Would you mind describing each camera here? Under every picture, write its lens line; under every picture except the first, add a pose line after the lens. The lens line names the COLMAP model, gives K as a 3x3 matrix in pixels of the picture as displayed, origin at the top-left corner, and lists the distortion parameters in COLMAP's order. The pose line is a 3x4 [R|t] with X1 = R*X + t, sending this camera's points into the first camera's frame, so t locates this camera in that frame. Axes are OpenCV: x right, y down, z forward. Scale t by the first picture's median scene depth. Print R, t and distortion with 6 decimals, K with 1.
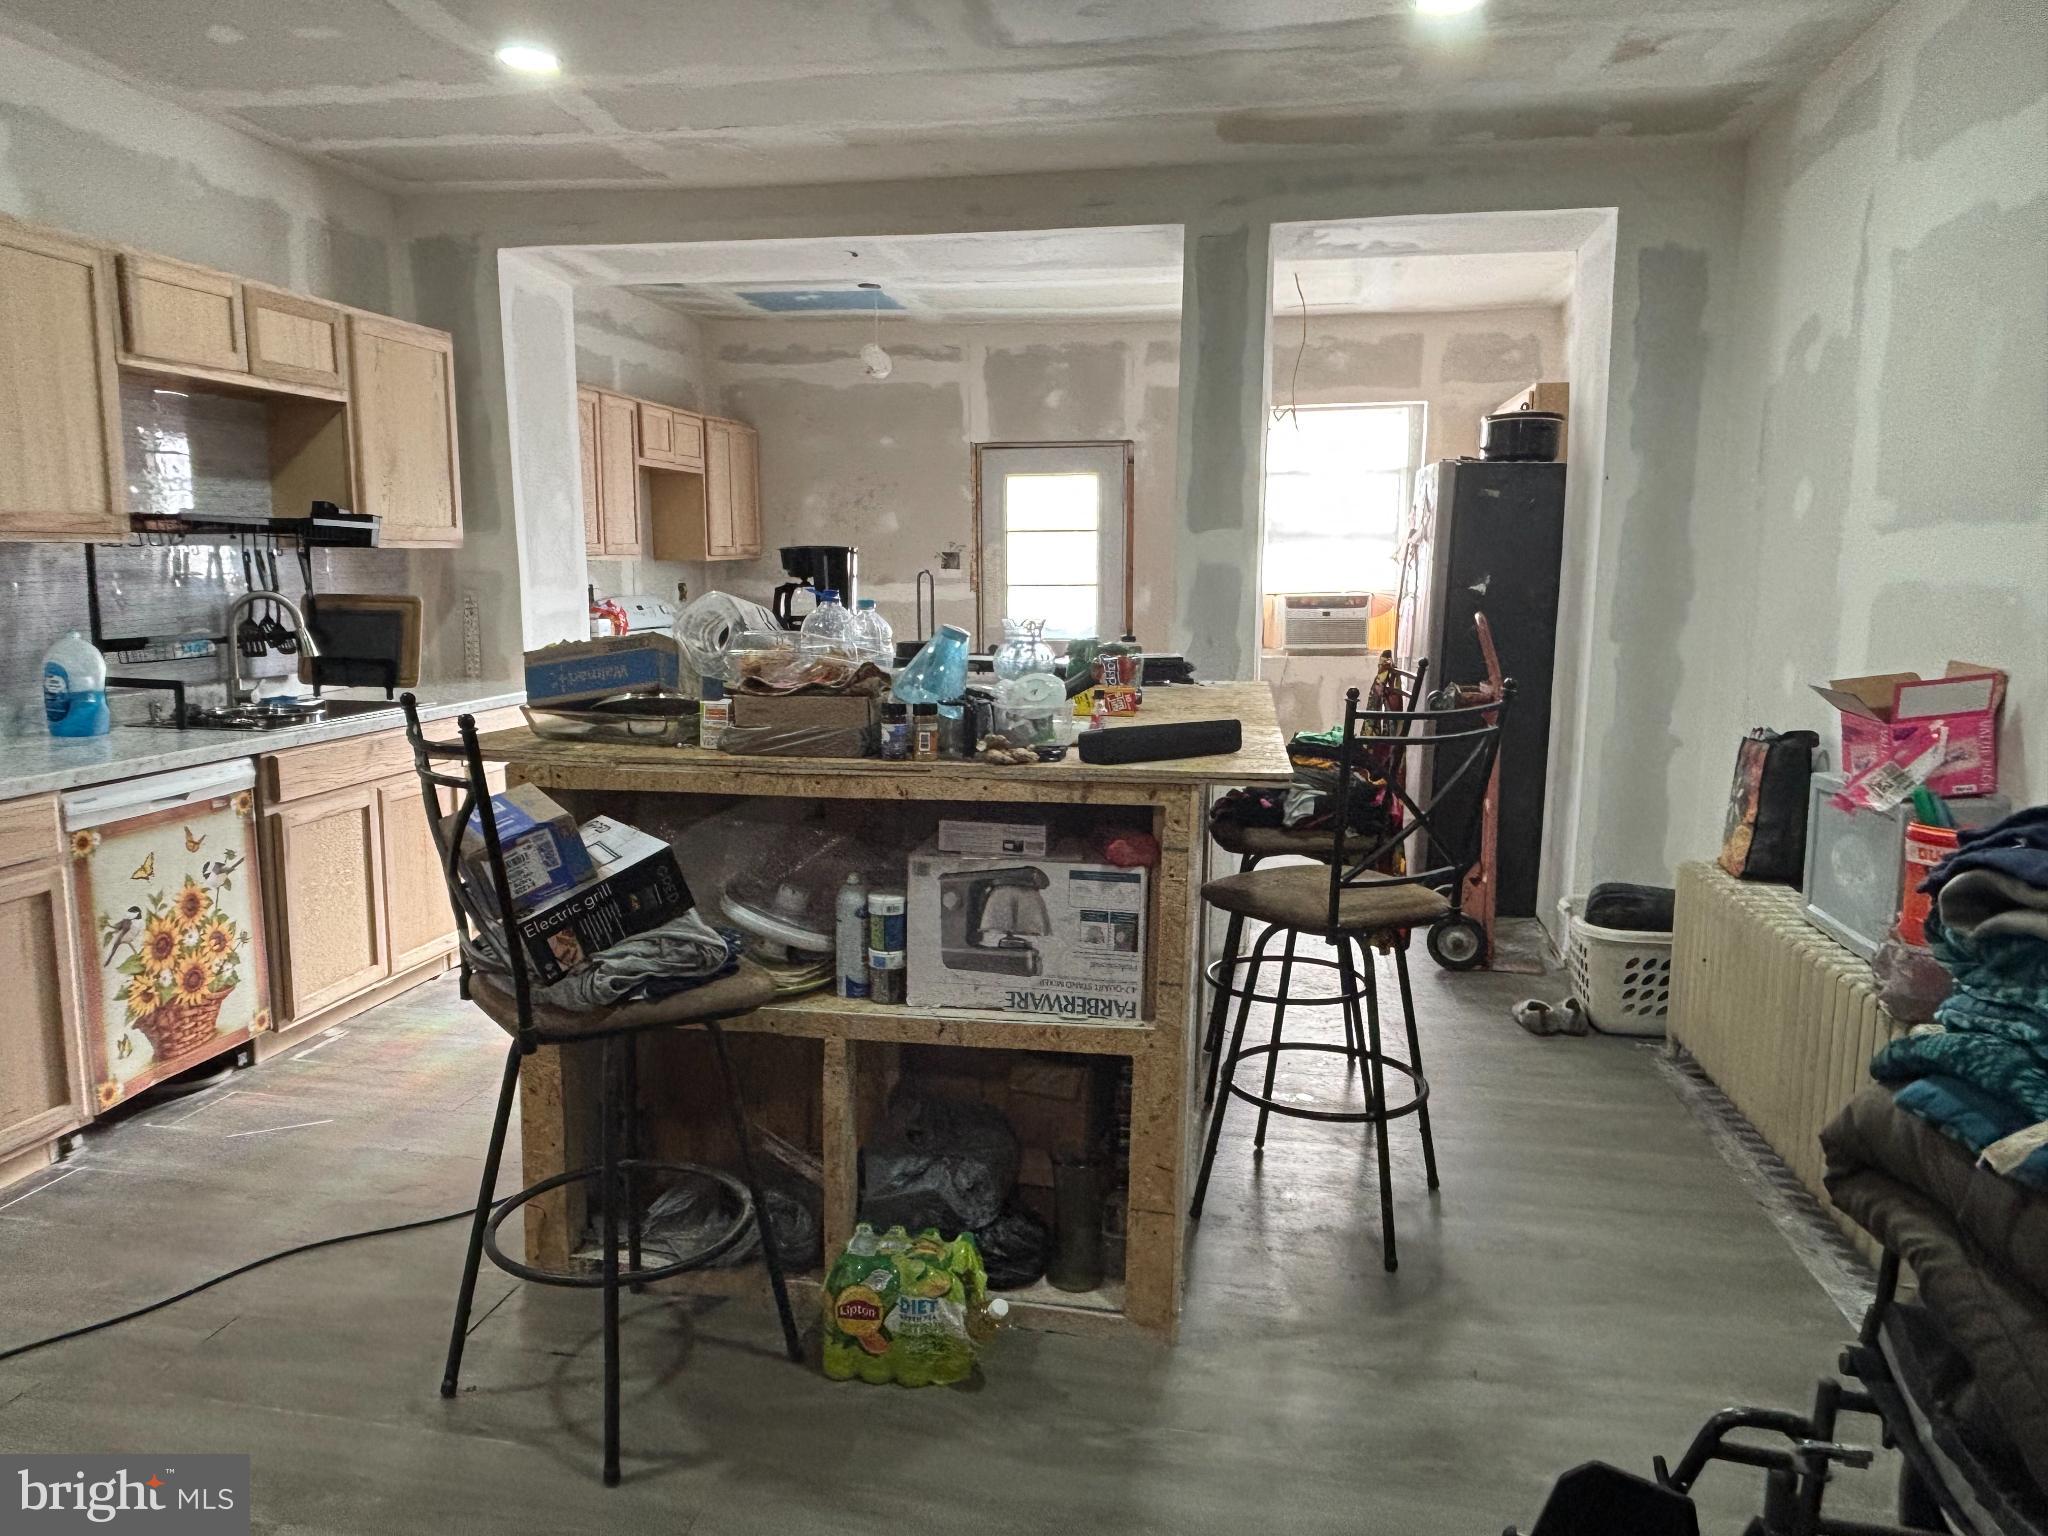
lens RADIAL K [[1389.6, 0, 1012.3], [0, 1389.6, 773.7], [0, 0, 1]] dist [0.014400, -0.016644]
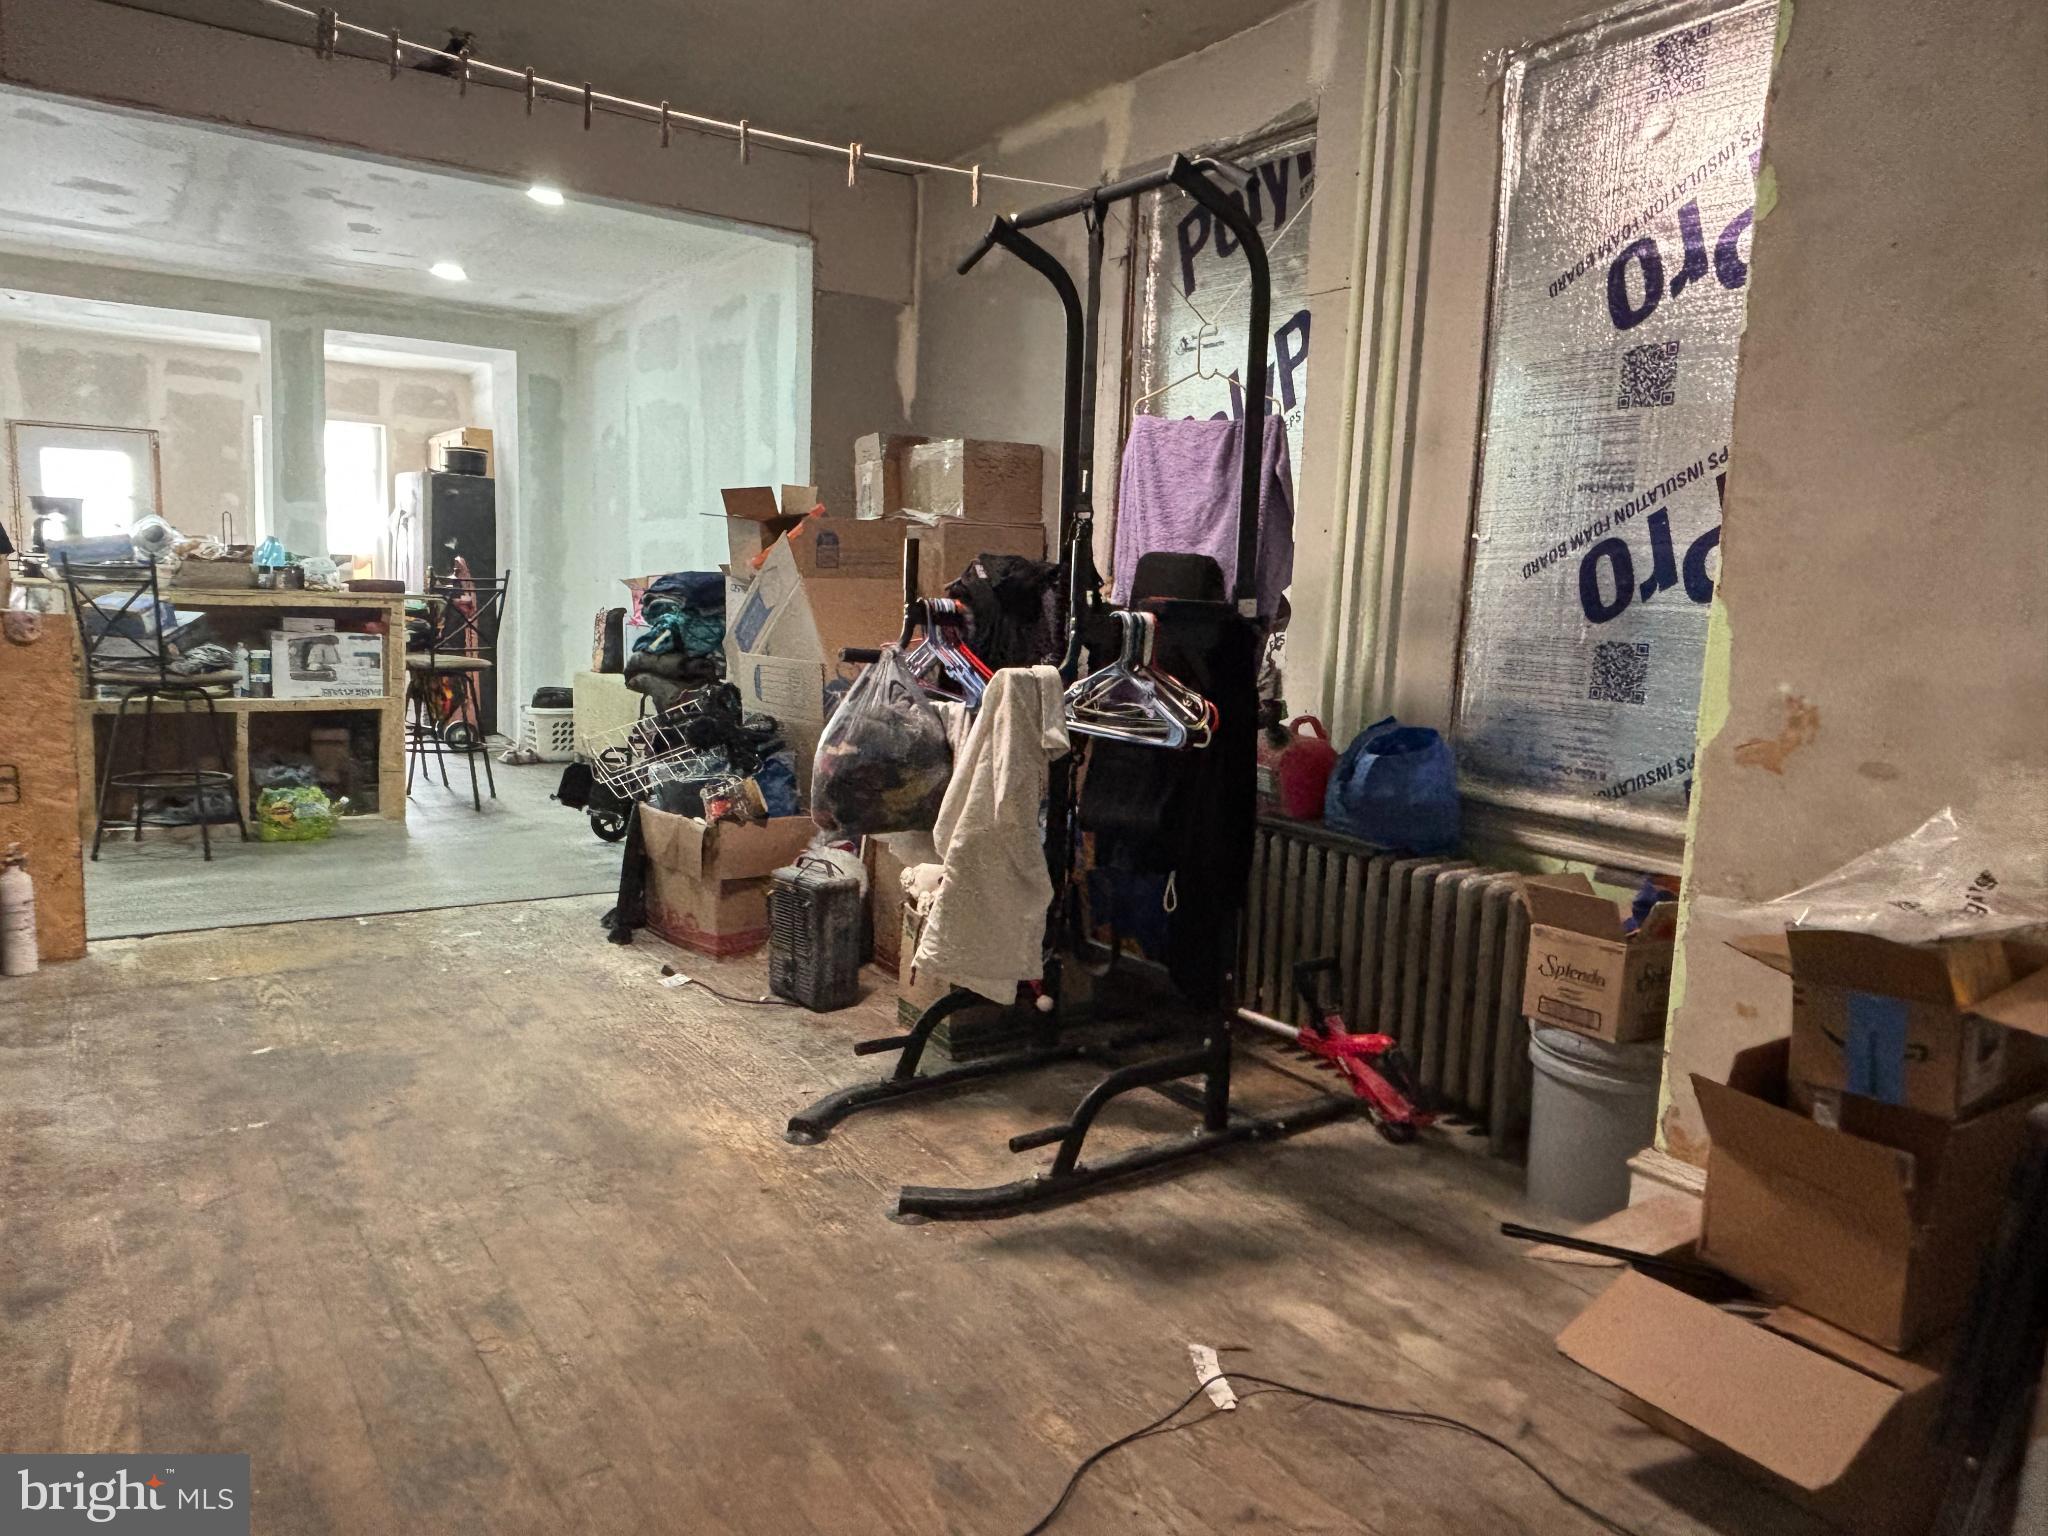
lens RADIAL K [[1389.6, 0, 1022.3], [0, 1389.6, 773.1], [0, 0, 1]] dist [0.014400, -0.016644]
pose [[0.710897, -0.070293, 0.699774, -0.830196], [0.069371, 0.997149, 0.029690, 0.311941], [-0.699866, 0.027438, 0.713747, -1.549387]]
